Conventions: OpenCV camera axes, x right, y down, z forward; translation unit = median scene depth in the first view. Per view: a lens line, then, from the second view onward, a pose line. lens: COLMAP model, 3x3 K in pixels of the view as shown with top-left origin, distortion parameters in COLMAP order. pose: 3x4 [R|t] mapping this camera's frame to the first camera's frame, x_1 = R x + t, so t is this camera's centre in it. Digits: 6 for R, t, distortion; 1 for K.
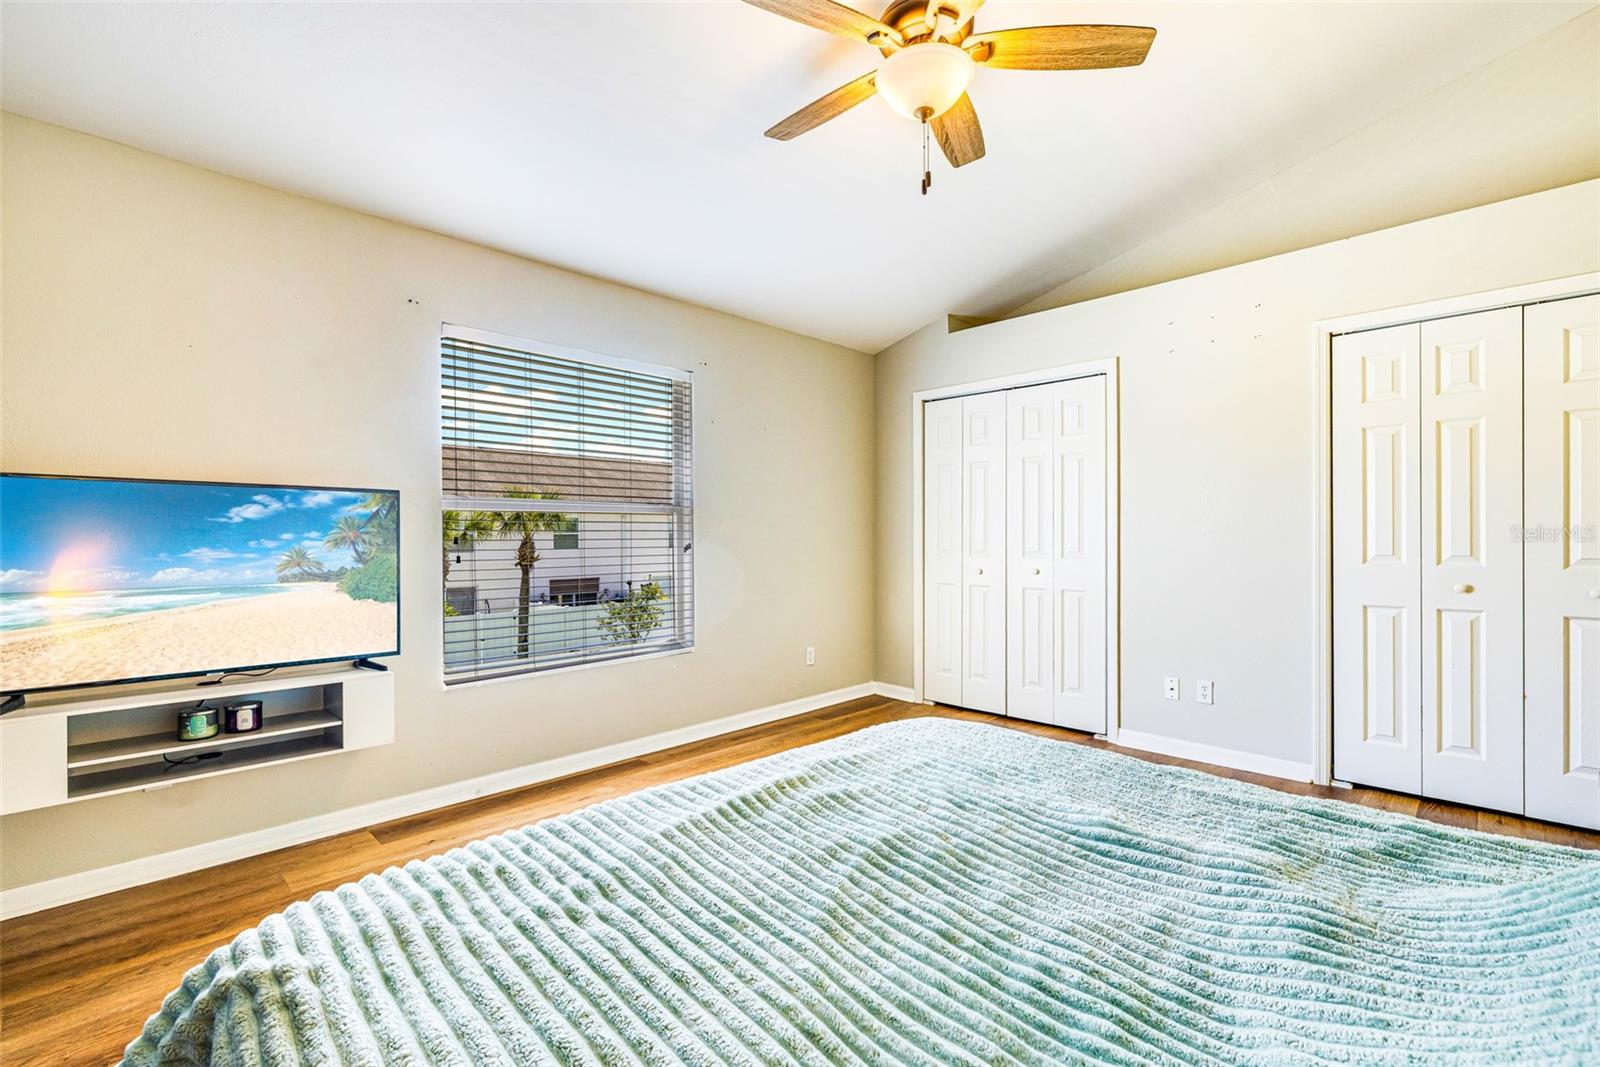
lens RADIAL K [[692.6, 0, 800.0], [0, 692.6, 533.5], [0, 0, 1]] dist [0.000448, 0.000173]
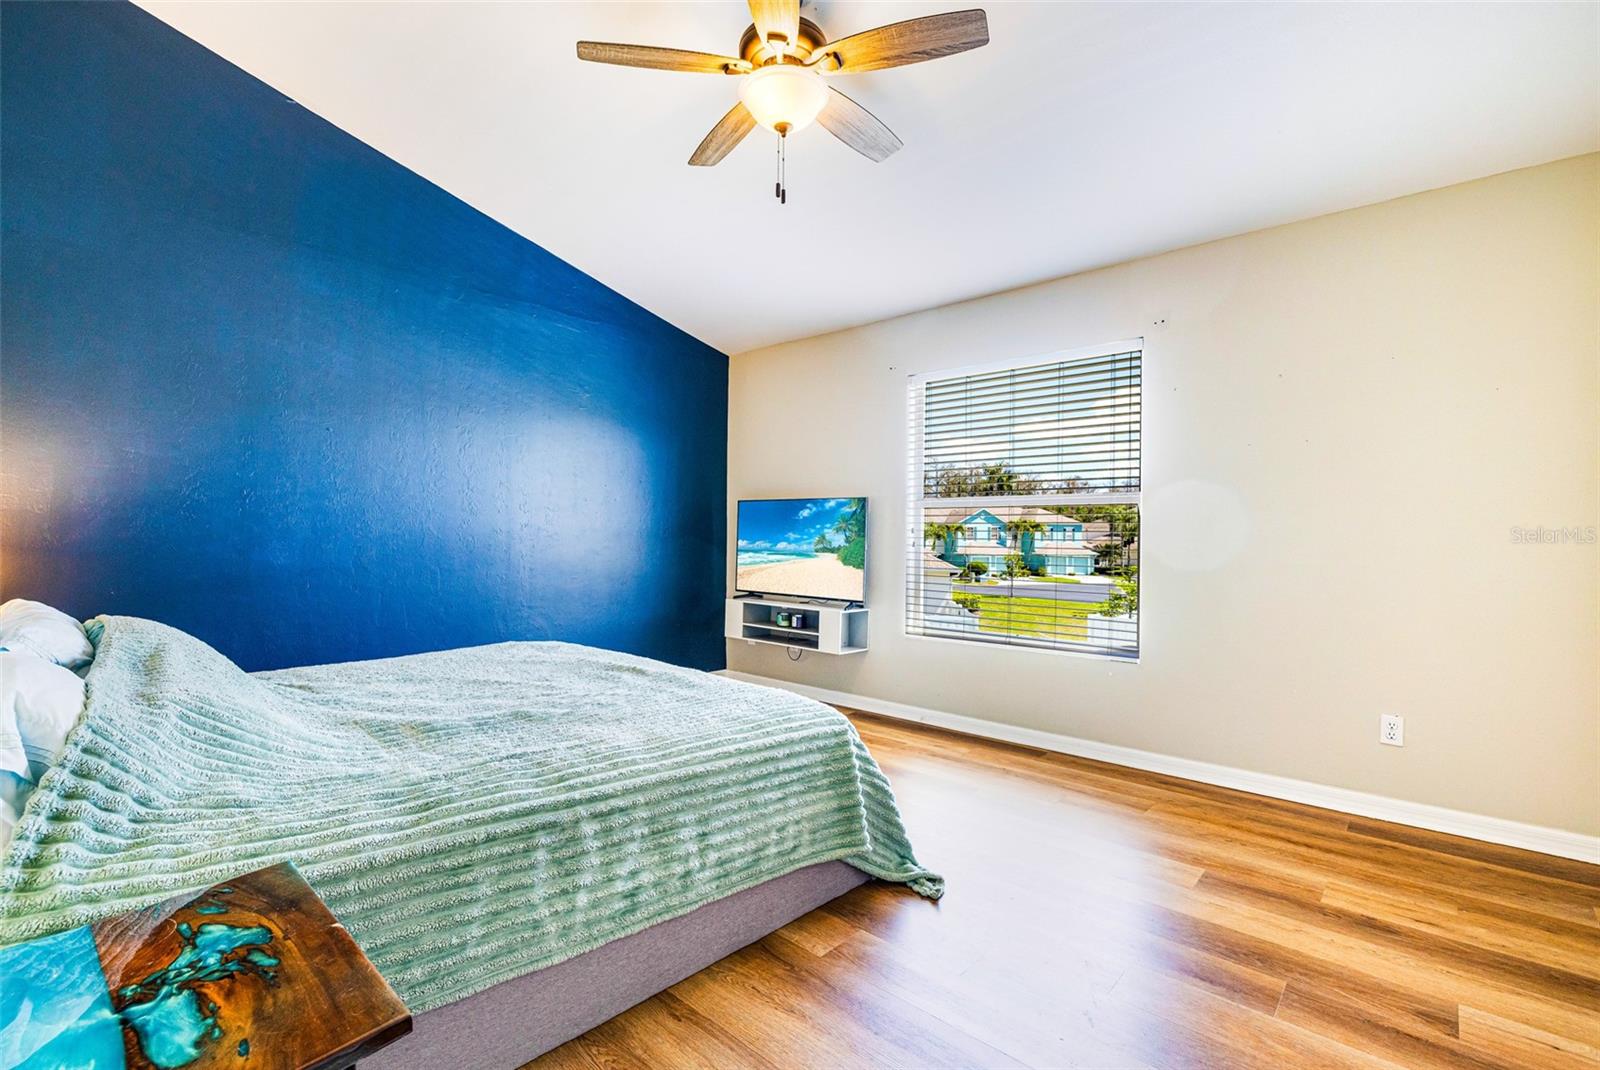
lens RADIAL K [[692.6, 0, 800.0], [0, 692.6, 535.0], [0, 0, 1]] dist [0.000448, 0.000173]
pose [[0.079399, -0.010156, -0.996791, 0.922436], [-0.019458, 0.999742, -0.011736, 0.042824], [0.996653, 0.020327, 0.079181, 0.720783]]
